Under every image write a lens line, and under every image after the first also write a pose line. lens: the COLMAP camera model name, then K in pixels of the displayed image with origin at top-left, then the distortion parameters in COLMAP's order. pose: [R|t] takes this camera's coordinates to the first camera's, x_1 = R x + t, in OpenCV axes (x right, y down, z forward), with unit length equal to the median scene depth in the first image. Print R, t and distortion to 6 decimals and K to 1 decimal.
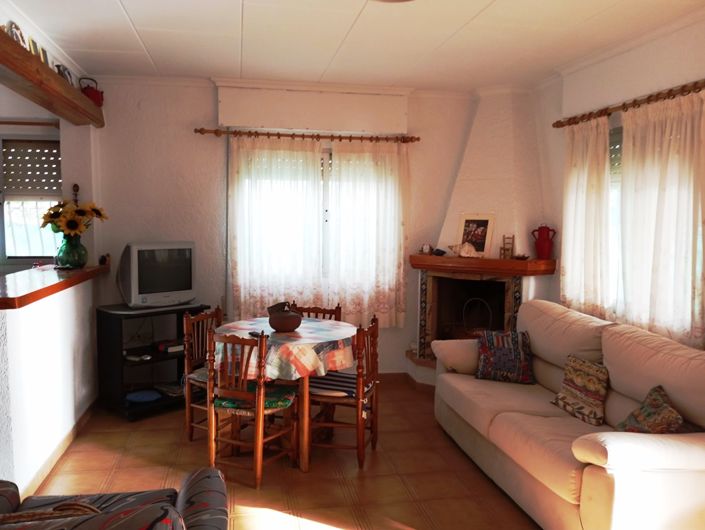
lens RADIAL K [[568.2, 0, 351.6], [0, 568.2, 264.4], [0, 0, 1]] dist [0.036375, -0.014884]
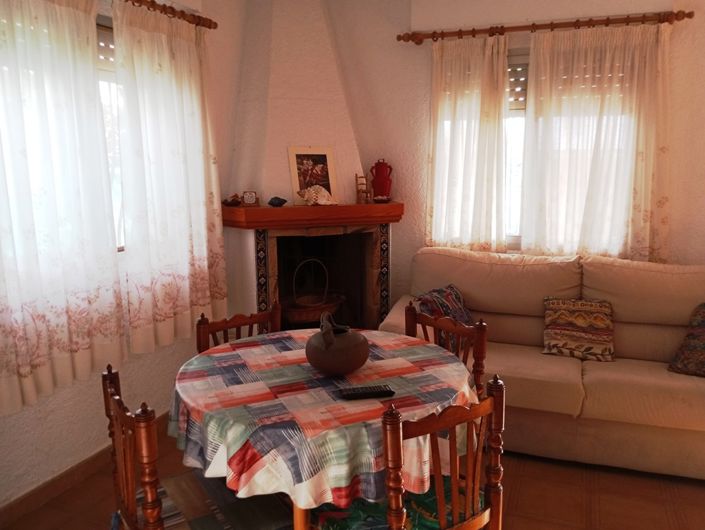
lens RADIAL K [[568.2, 0, 352.5], [0, 568.2, 266.0], [0, 0, 1]] dist [0.036375, -0.014884]
pose [[0.535096, -0.160829, 0.829341, -0.410339], [0.080002, 0.986946, 0.139775, -0.035725], [-0.840995, -0.008444, 0.540977, 0.578883]]
